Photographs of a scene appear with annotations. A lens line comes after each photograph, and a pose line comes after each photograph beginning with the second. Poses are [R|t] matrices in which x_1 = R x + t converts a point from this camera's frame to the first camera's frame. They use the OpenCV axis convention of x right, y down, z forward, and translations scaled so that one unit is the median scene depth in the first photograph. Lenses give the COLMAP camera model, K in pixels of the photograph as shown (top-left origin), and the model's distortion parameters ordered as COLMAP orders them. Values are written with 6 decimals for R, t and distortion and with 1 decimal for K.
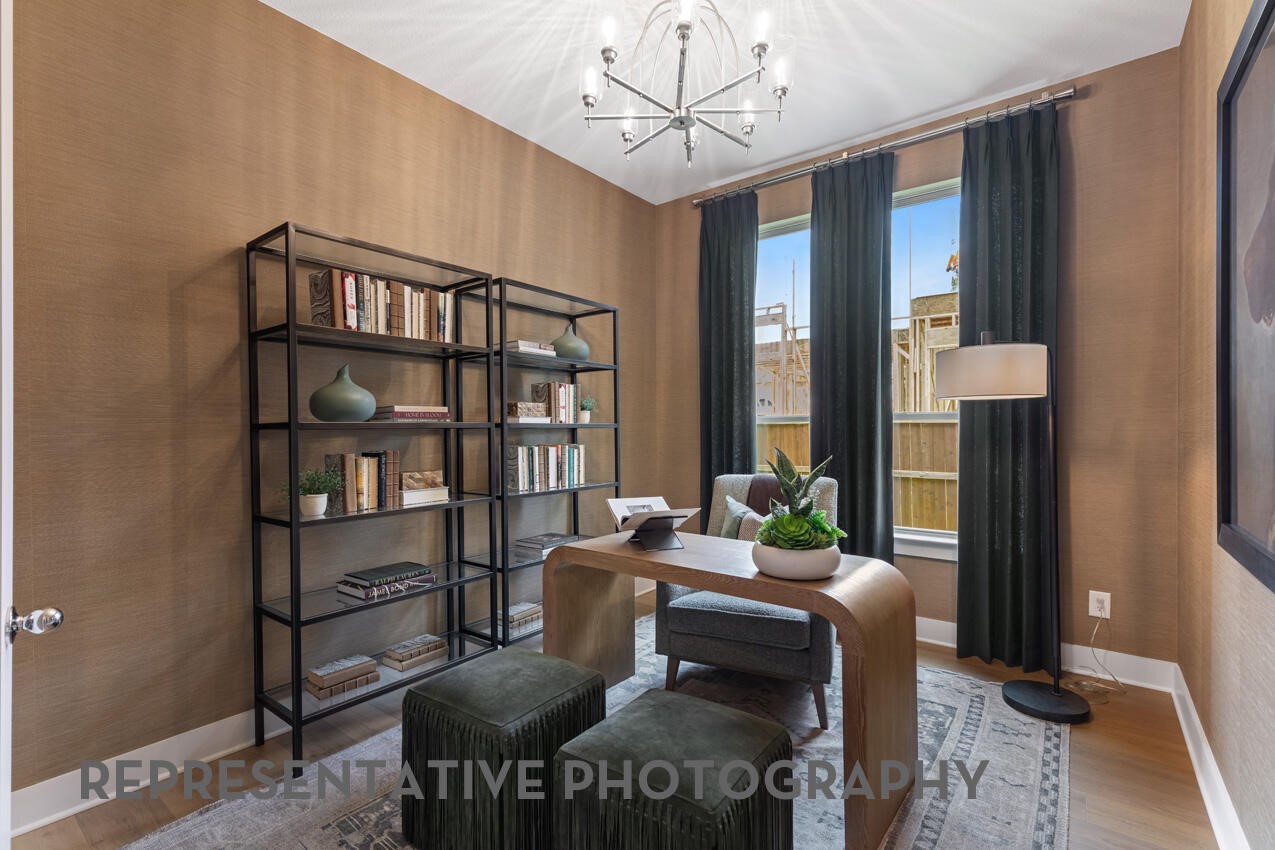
lens RADIAL K [[585.4, 0, 639.5], [0, 585.4, 428.9], [0, 0, 1]] dist [0.014517, -0.004790]
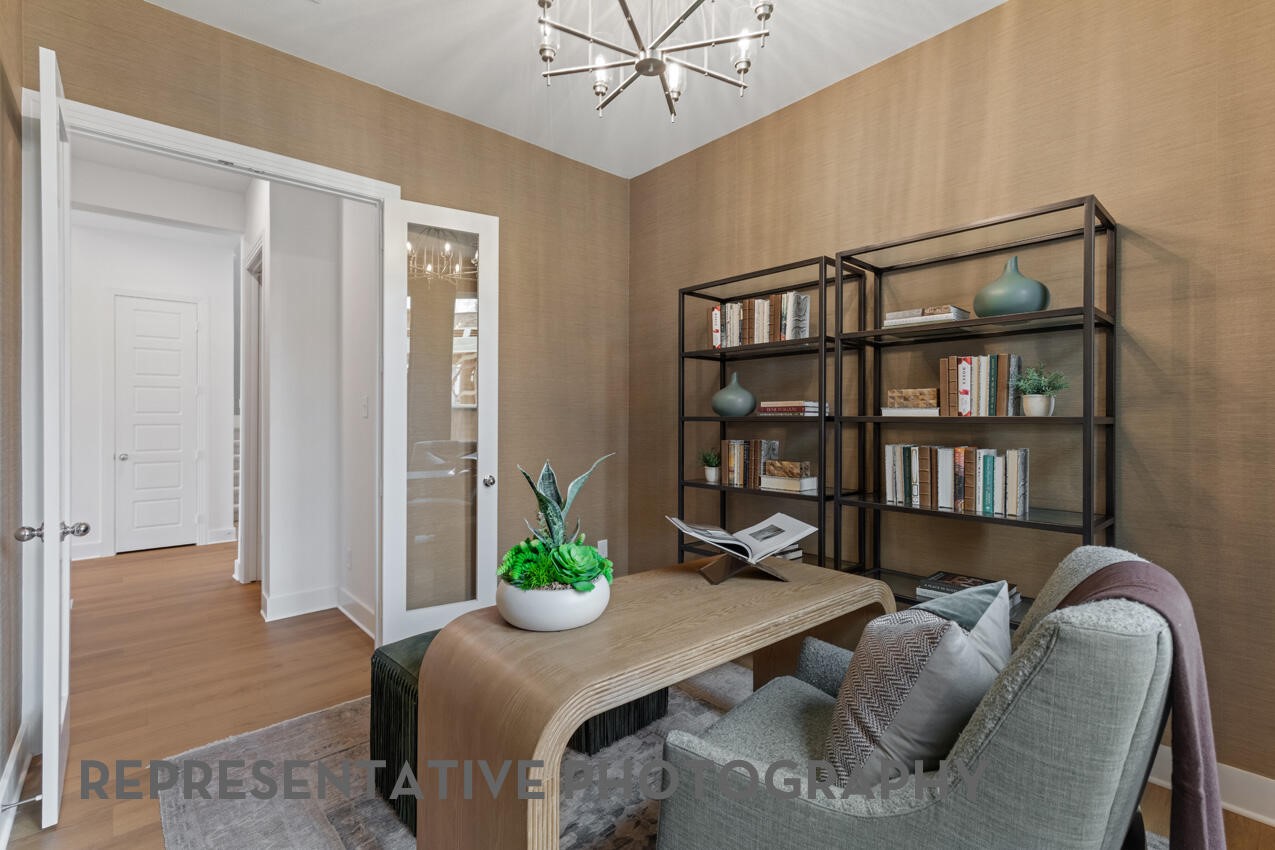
lens RADIAL K [[585.4, 0, 639.4], [0, 585.4, 420.0], [0, 0, 1]] dist [0.014517, -0.004790]
pose [[-0.195812, 0.002060, -0.980639, 0.663360], [-0.006474, 0.999973, 0.003393, -0.005033], [0.980620, 0.007013, -0.195794, 0.837012]]
